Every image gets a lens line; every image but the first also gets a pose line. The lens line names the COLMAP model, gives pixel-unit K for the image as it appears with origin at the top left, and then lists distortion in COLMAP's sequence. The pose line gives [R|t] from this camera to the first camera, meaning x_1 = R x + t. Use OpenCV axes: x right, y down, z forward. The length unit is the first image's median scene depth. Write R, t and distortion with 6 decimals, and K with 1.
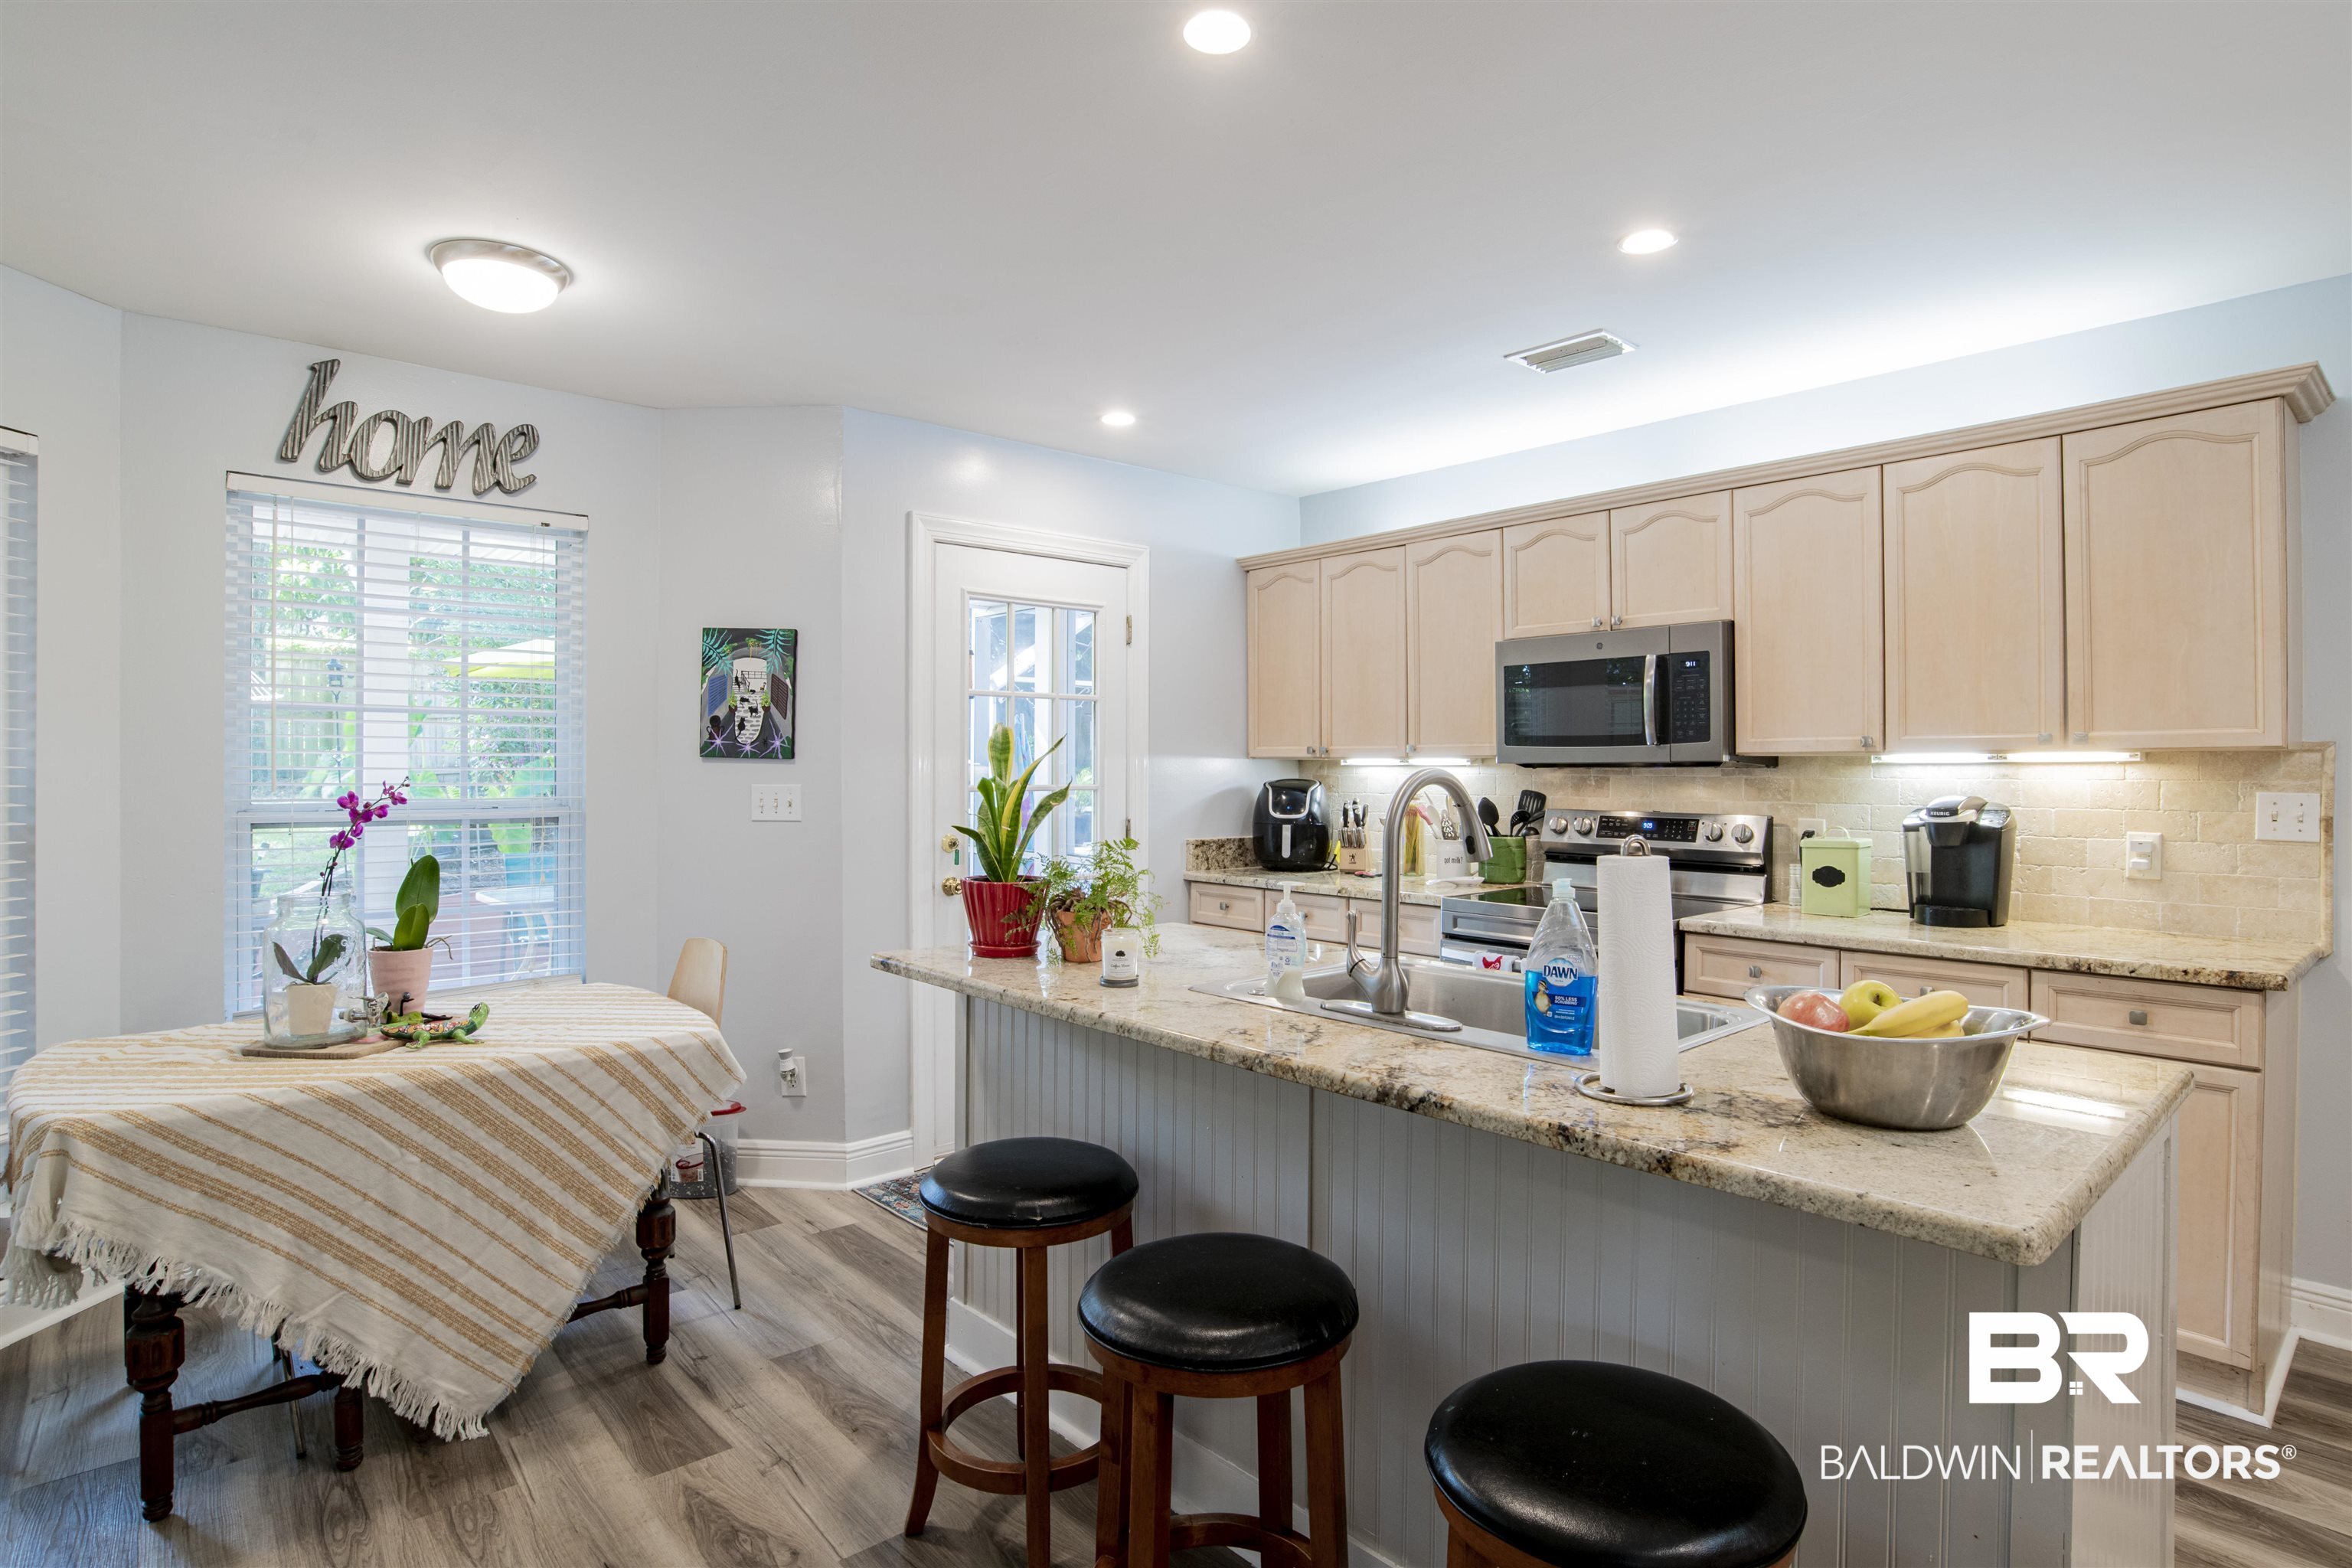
lens RADIAL K [[1214.6, 0, 1173.7], [0, 1214.6, 761.5], [0, 0, 1]] dist [-0.047747, 0.014055]
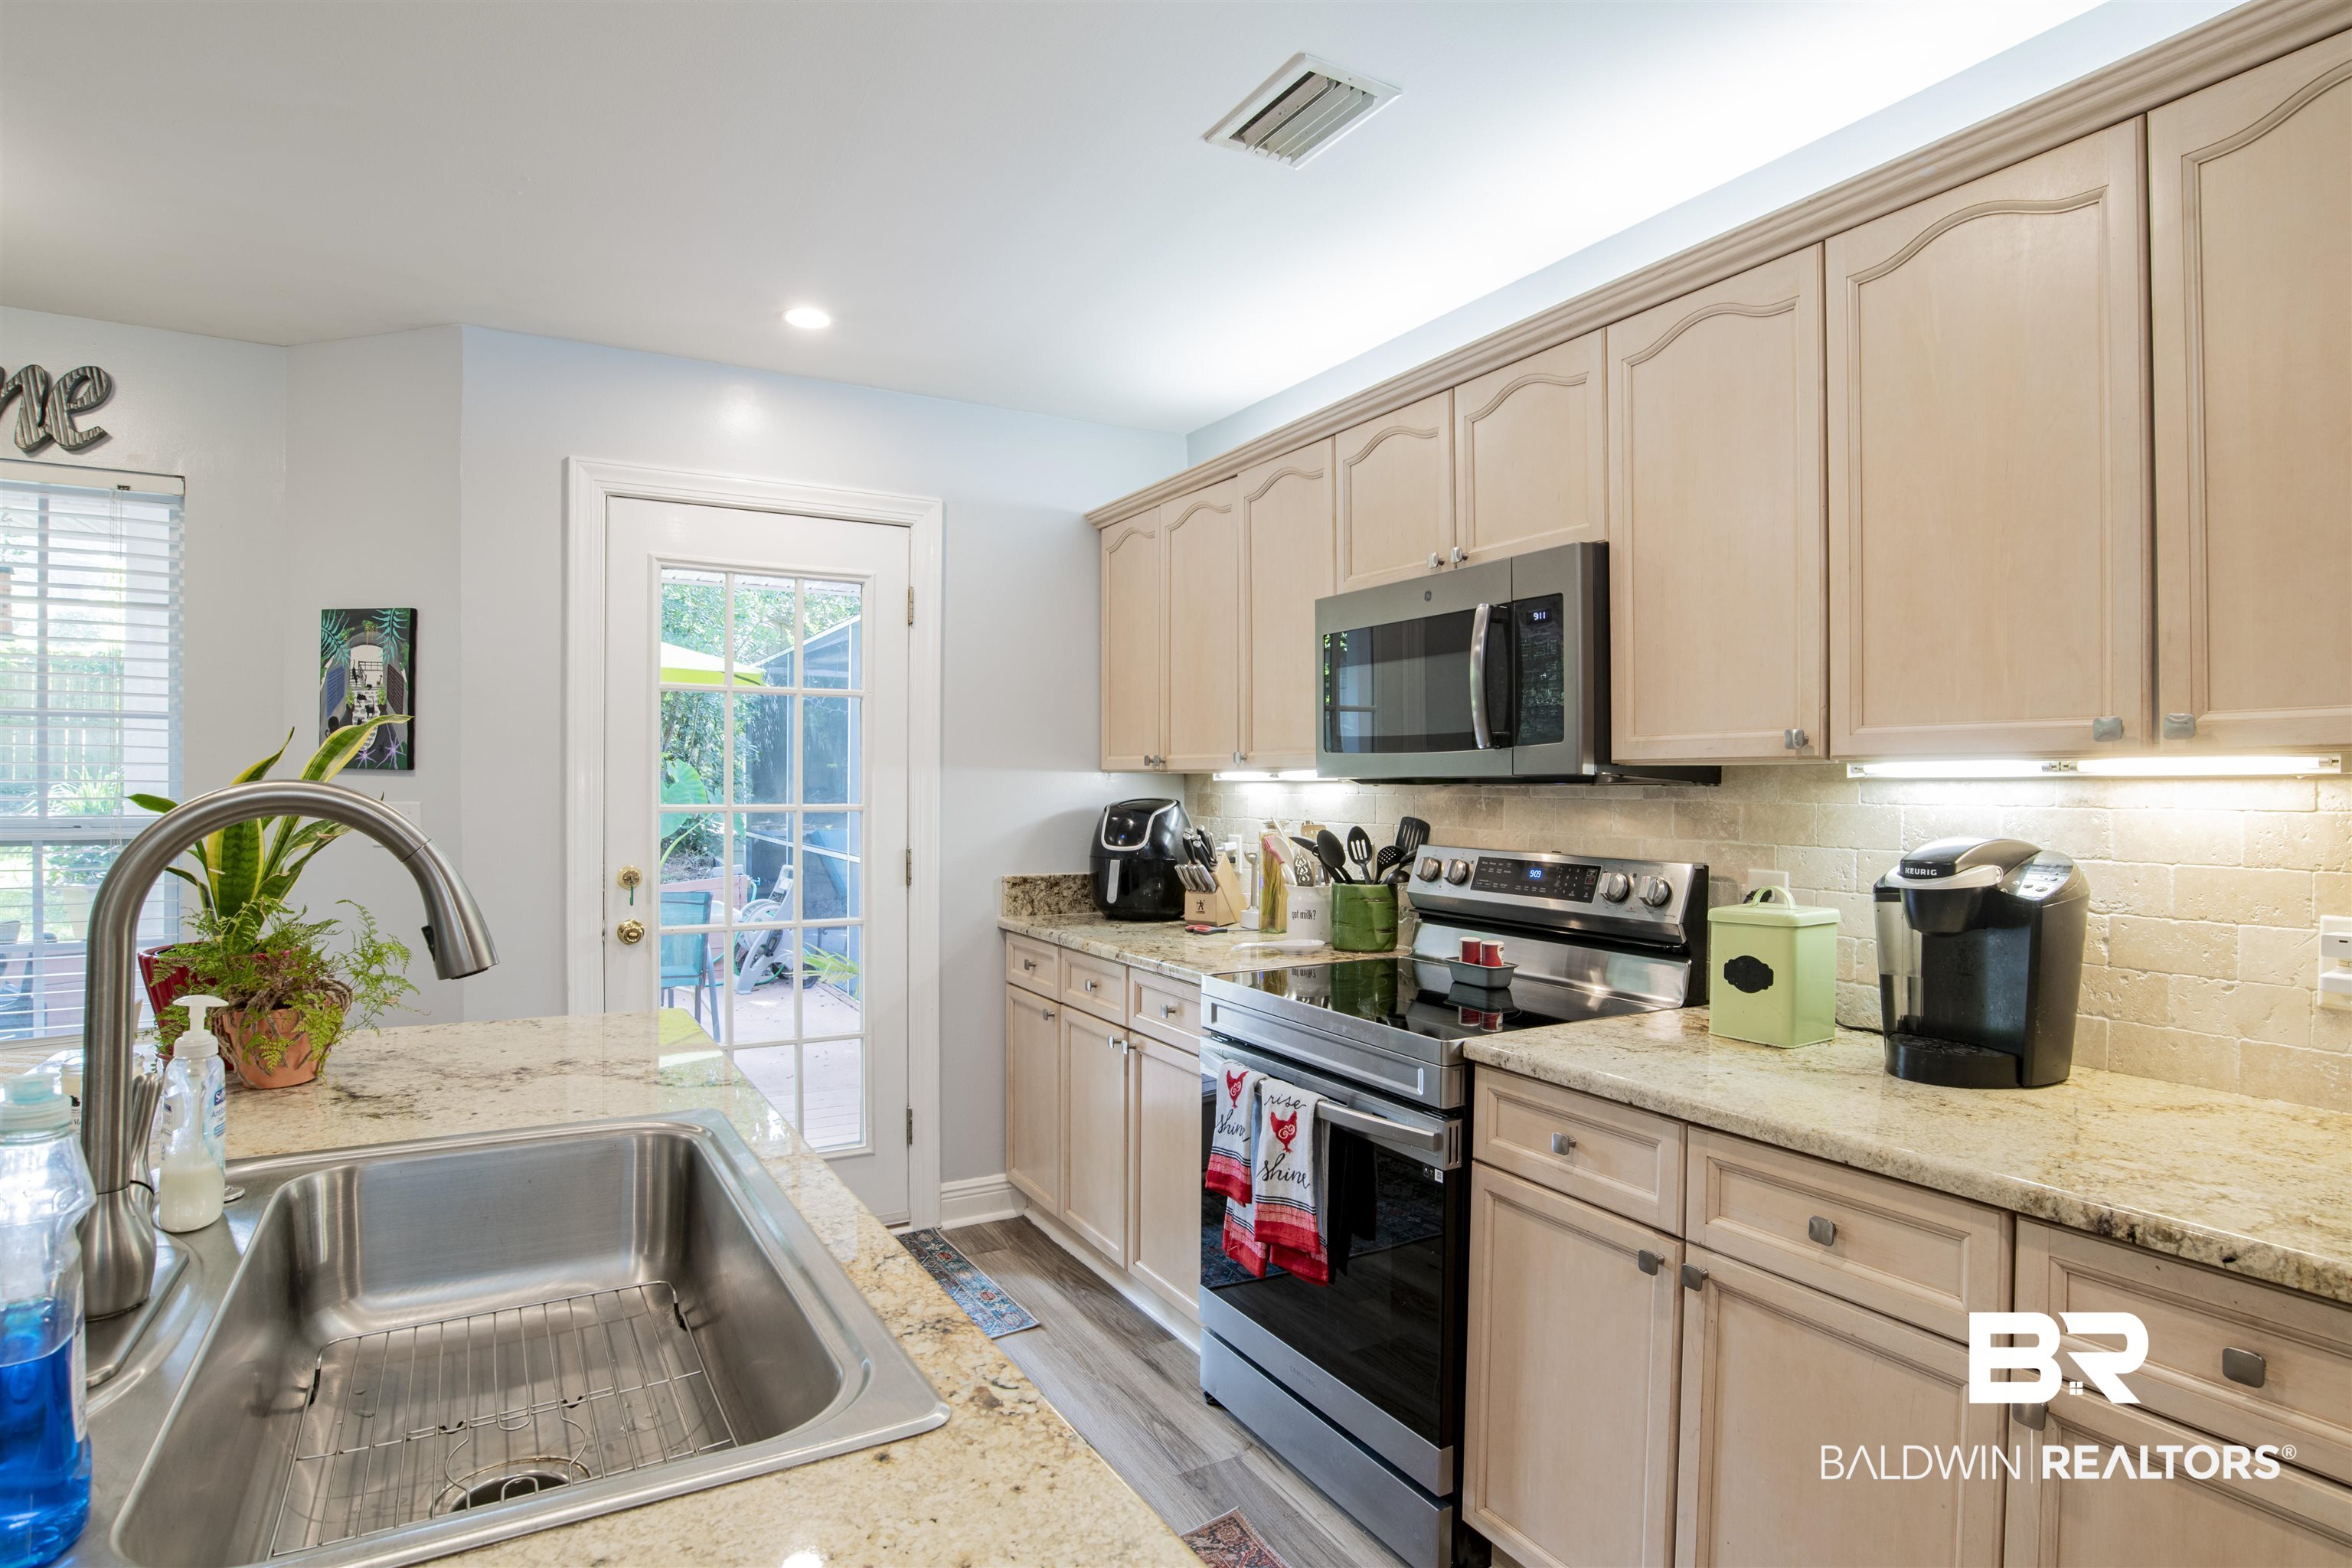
lens RADIAL K [[1214.6, 0, 1167.6], [0, 1214.6, 784.0], [0, 0, 1]] dist [-0.047747, 0.014055]
pose [[0.980377, 0.003596, -0.197101, 0.343927], [-0.002816, 0.999987, 0.004240, 0.002432], [0.197114, -0.003602, 0.980374, 0.336726]]
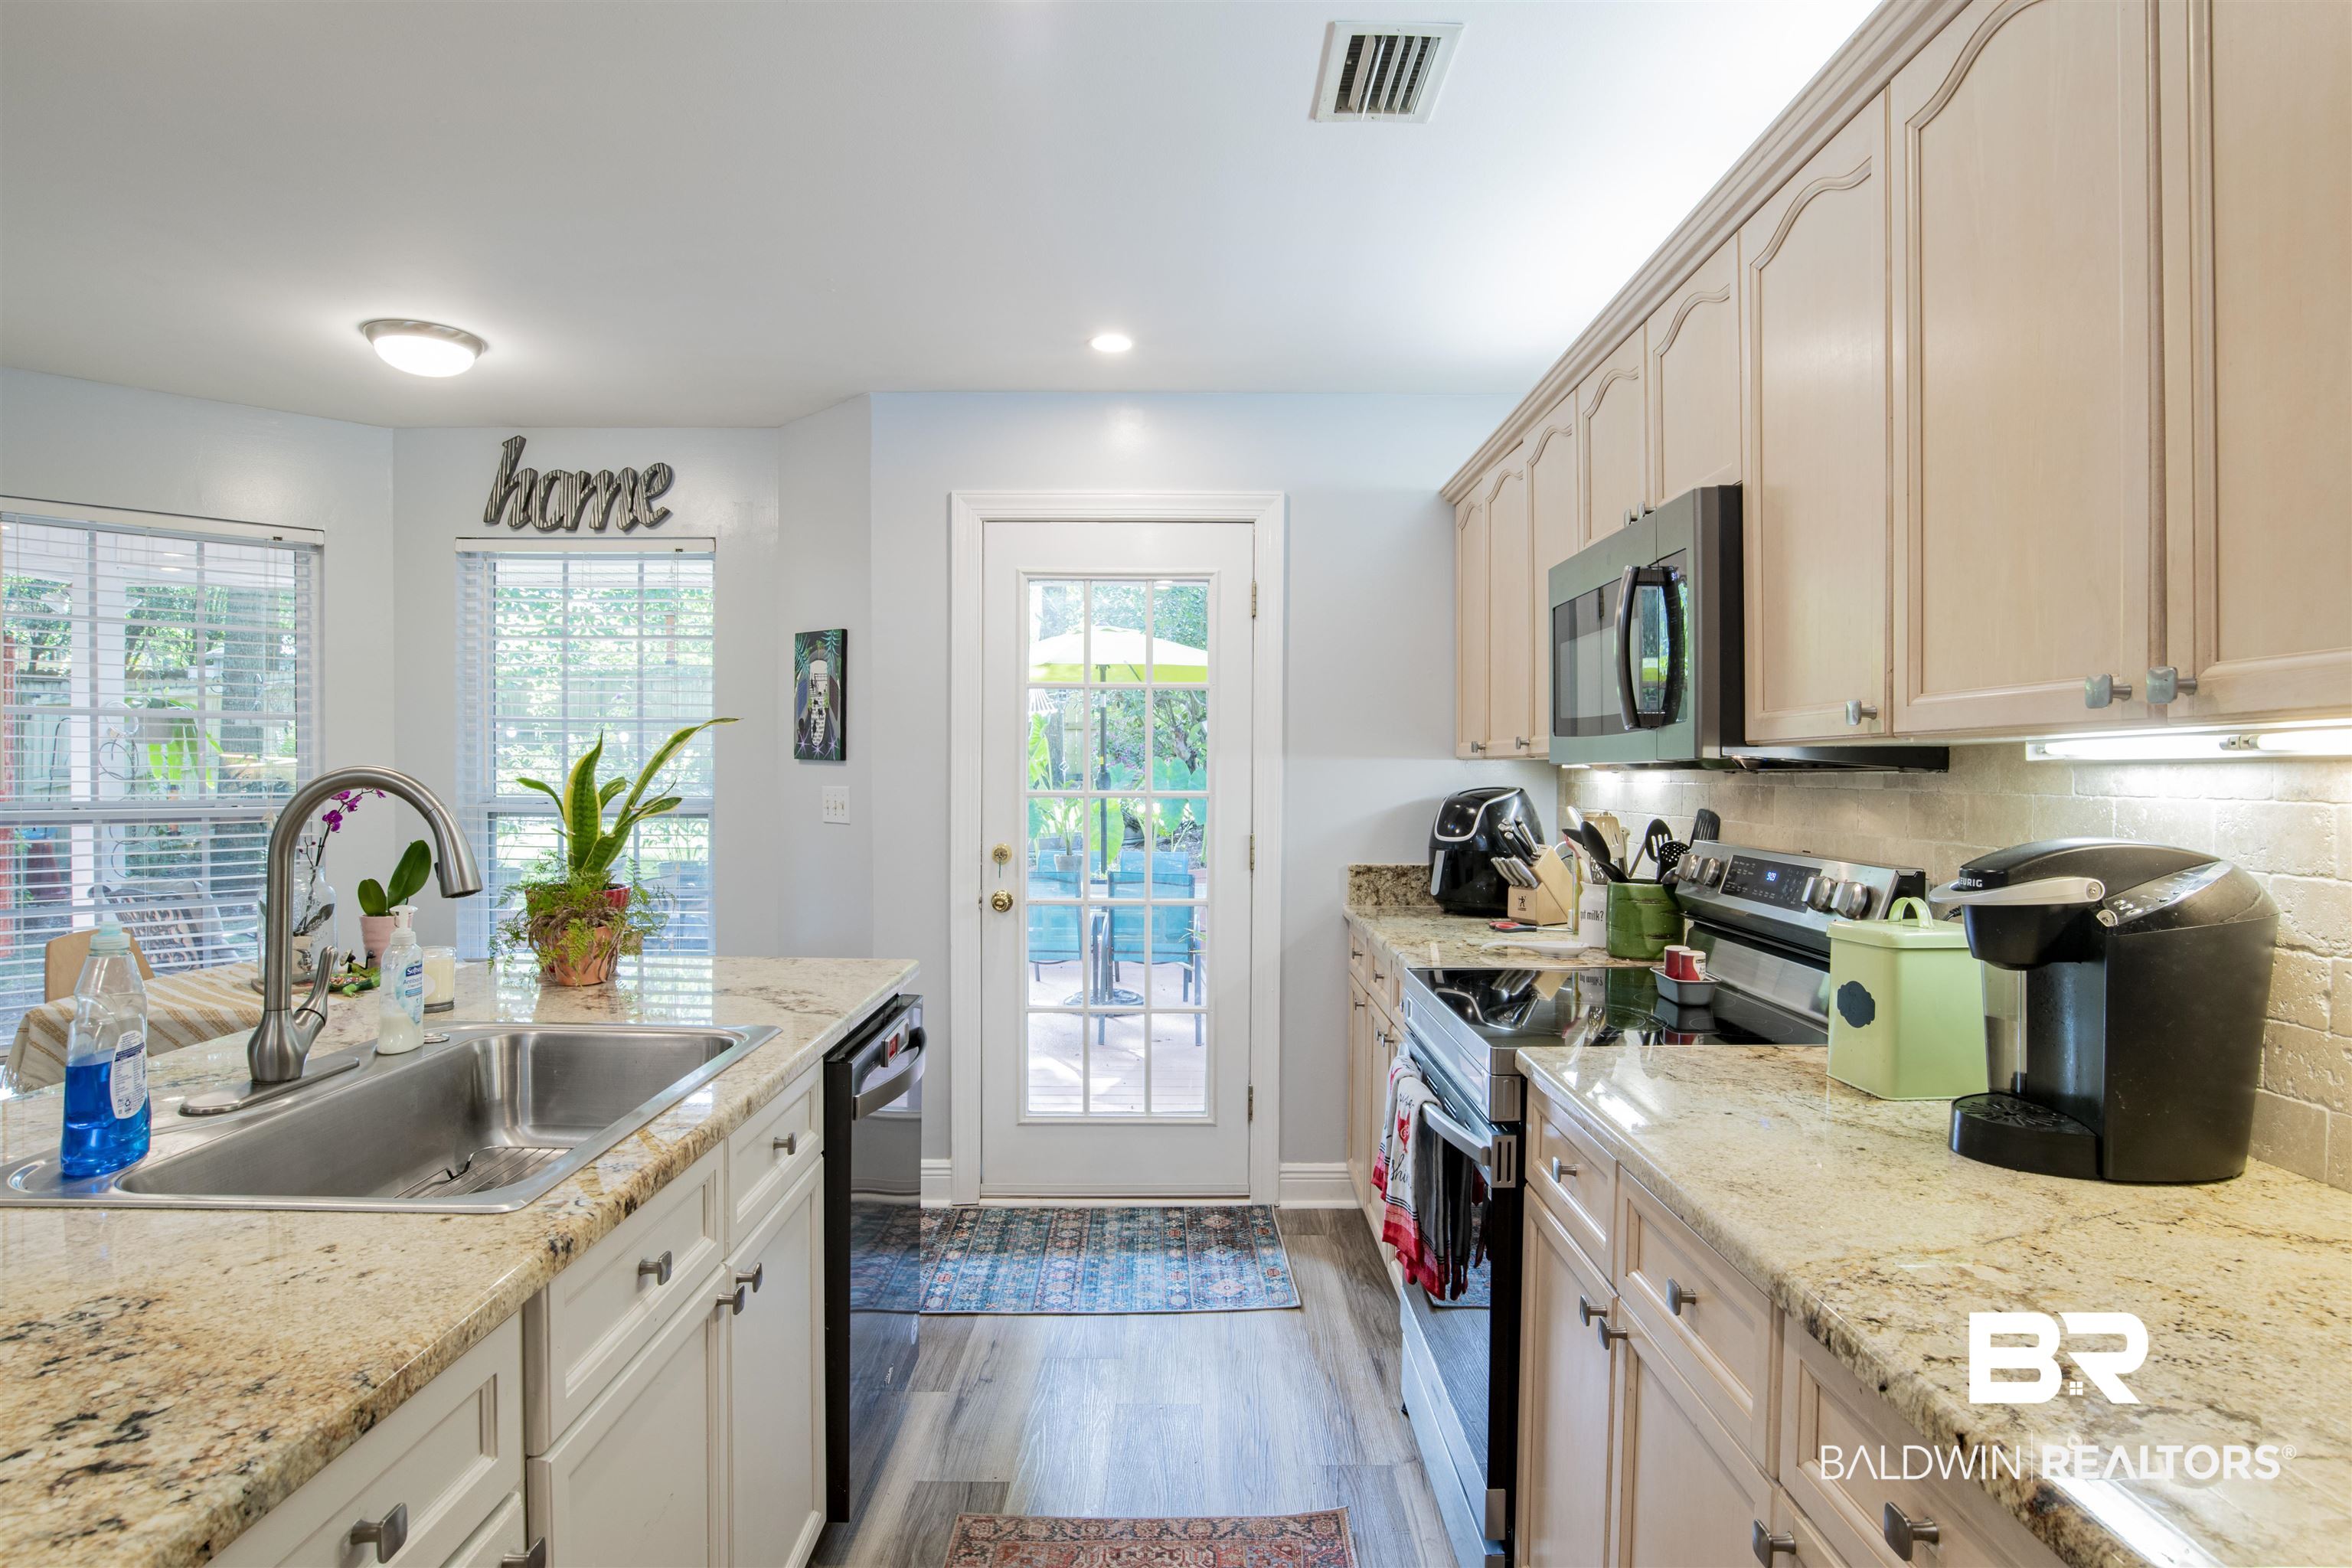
lens RADIAL K [[1282.6, 0, 1175.6], [0, 1282.6, 780.0], [0, 0, 1]] dist [-0.035191, 0.002922]
pose [[0.754058, 0.006785, -0.656773, 0.597407], [-0.000186, 0.999949, 0.010118, 0.003365], [0.656808, -0.007507, 0.754020, 0.404967]]
